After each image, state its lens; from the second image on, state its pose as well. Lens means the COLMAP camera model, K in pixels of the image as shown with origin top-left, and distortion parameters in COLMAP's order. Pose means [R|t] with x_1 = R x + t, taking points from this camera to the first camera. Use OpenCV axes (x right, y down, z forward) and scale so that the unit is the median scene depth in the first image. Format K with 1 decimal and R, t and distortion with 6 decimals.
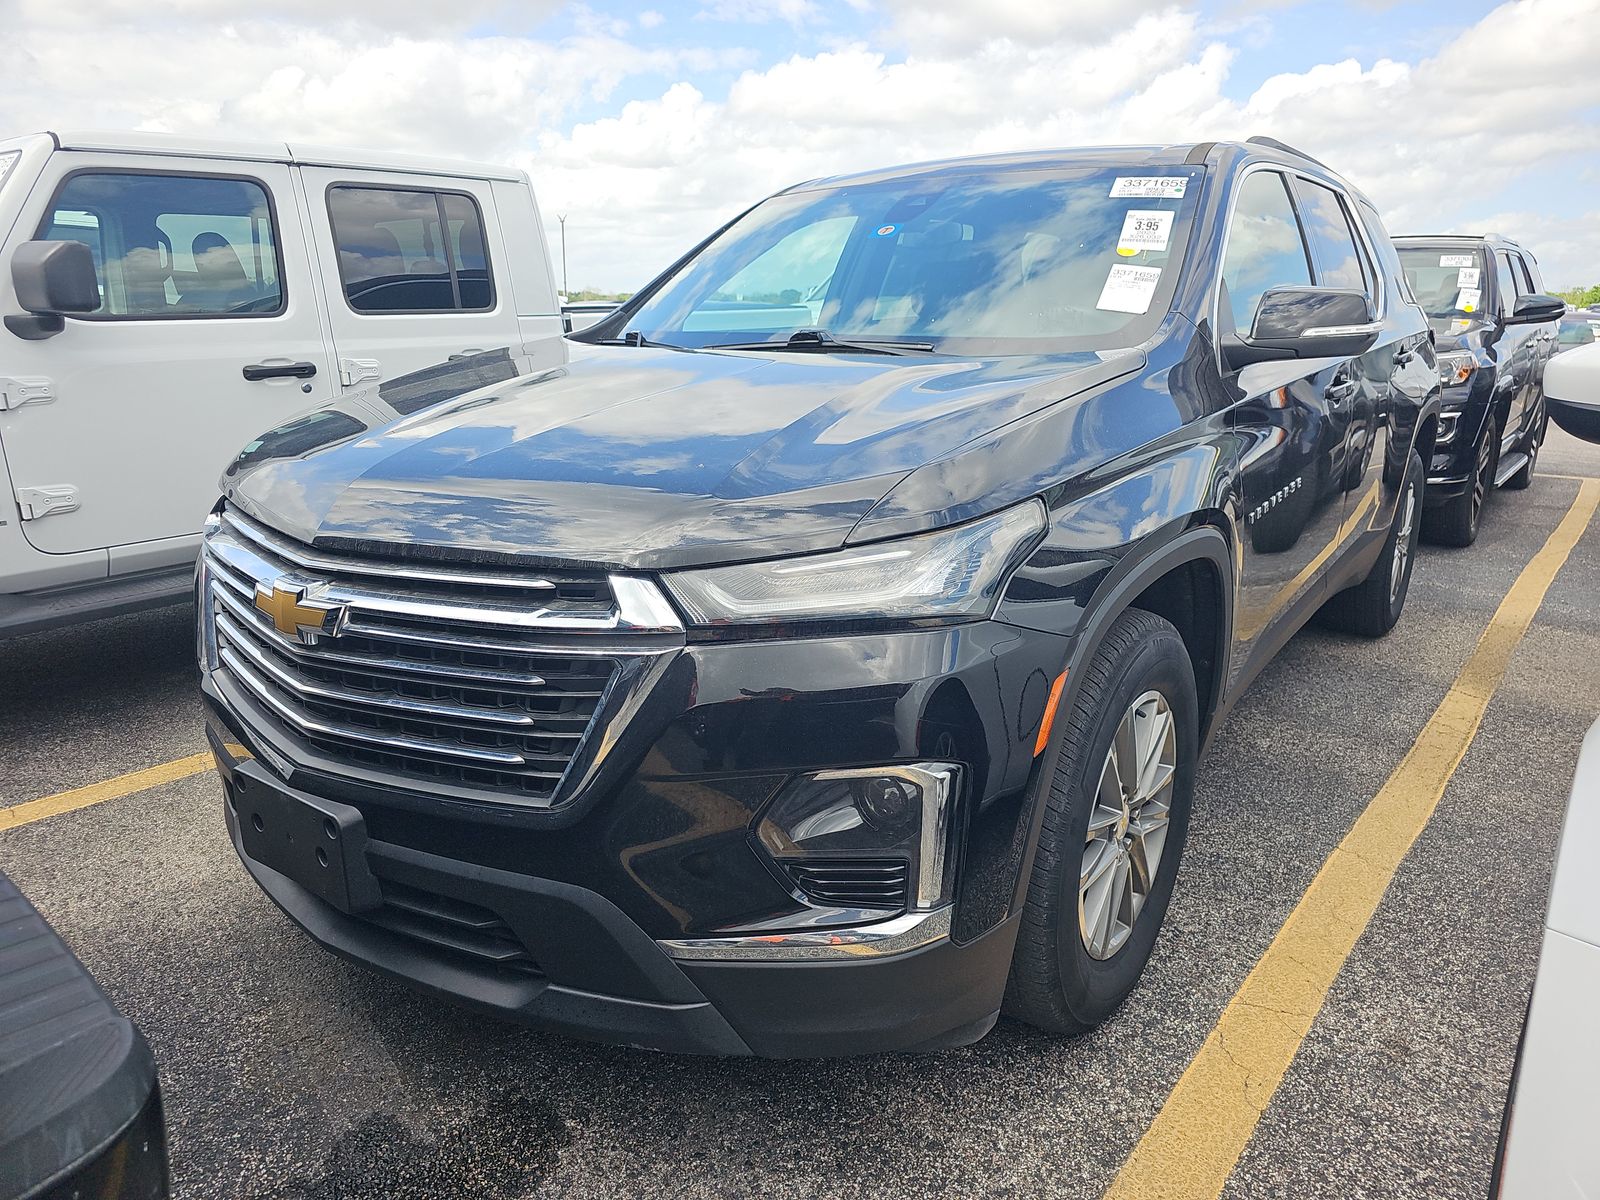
lens RADIAL K [[1062.9, 0, 789.7], [0, 1062.9, 609.4], [0, 0, 1]] dist [0.048025, -0.041510]
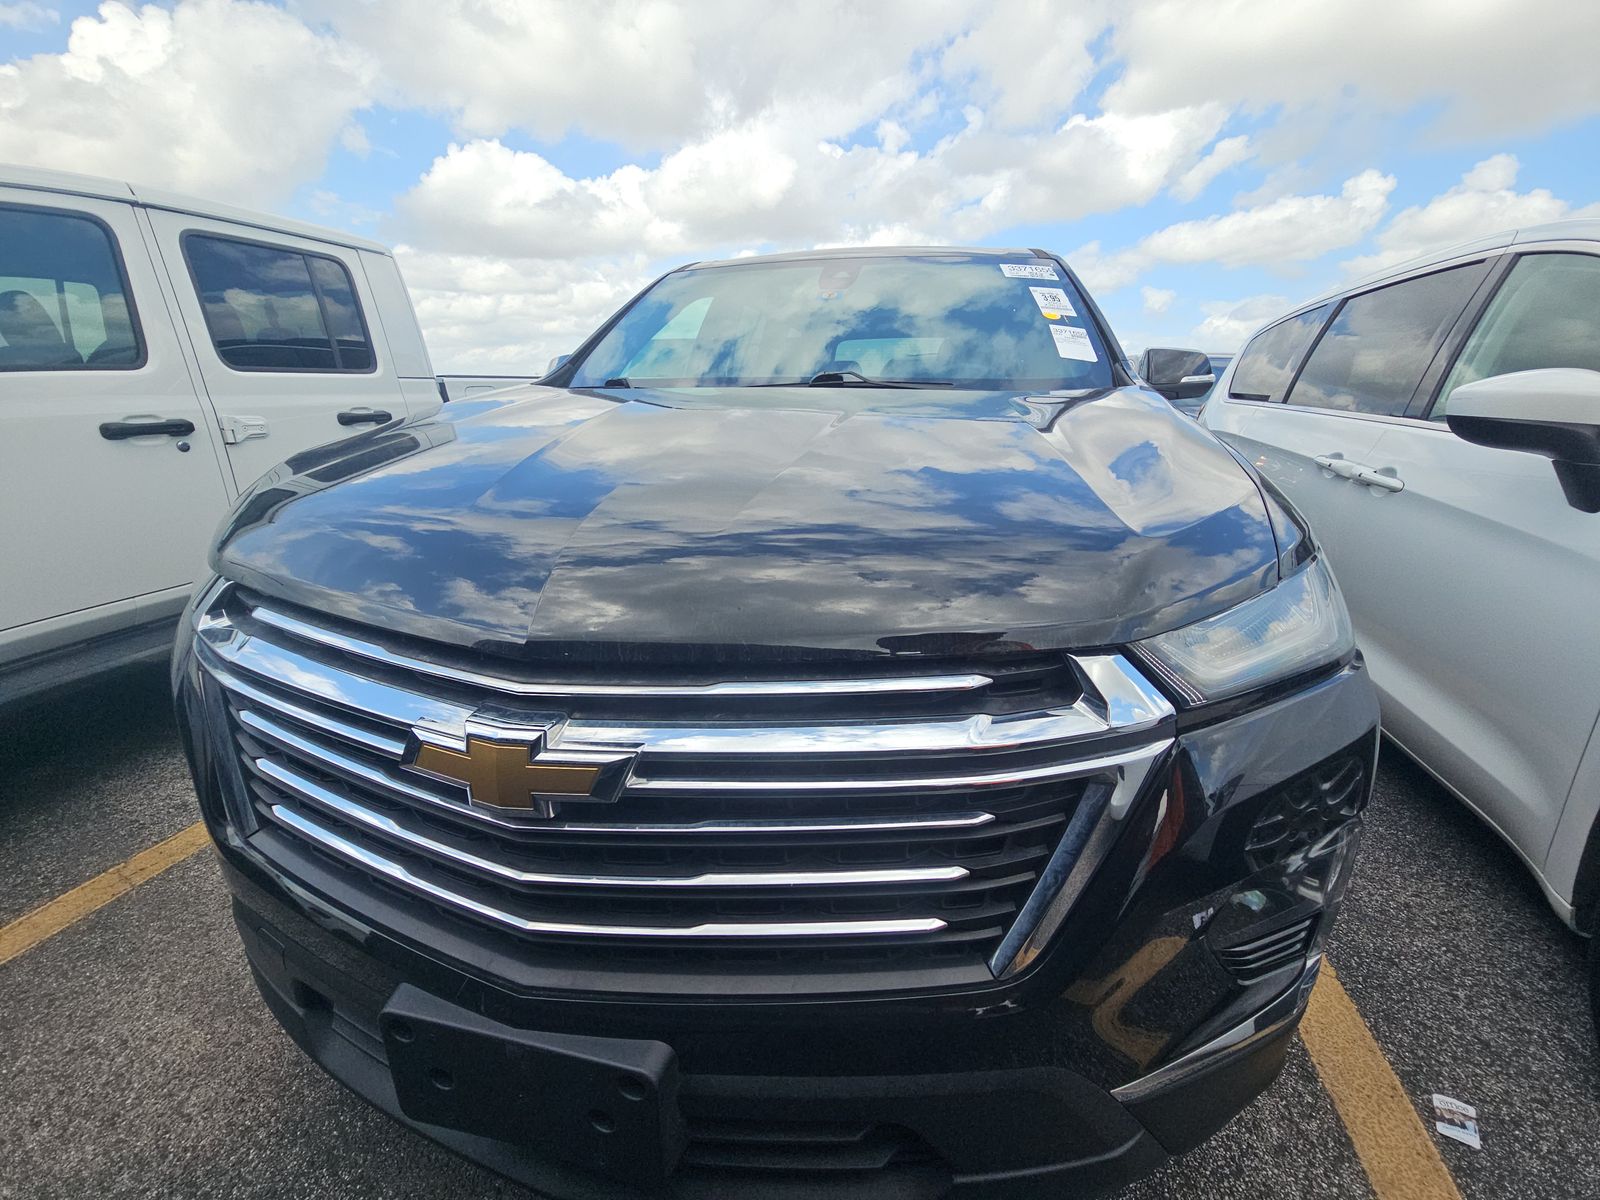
lens RADIAL K [[648.9, 0, 800.0], [0, 648.9, 600.0], [0, 0, 1]] dist [0.047957, -0.027672]
pose [[0.914317, -0.114819, 0.388382, -0.247565], [0.104792, 0.993384, 0.046981, -0.054534], [-0.391207, -0.002257, 0.920300, 0.318538]]
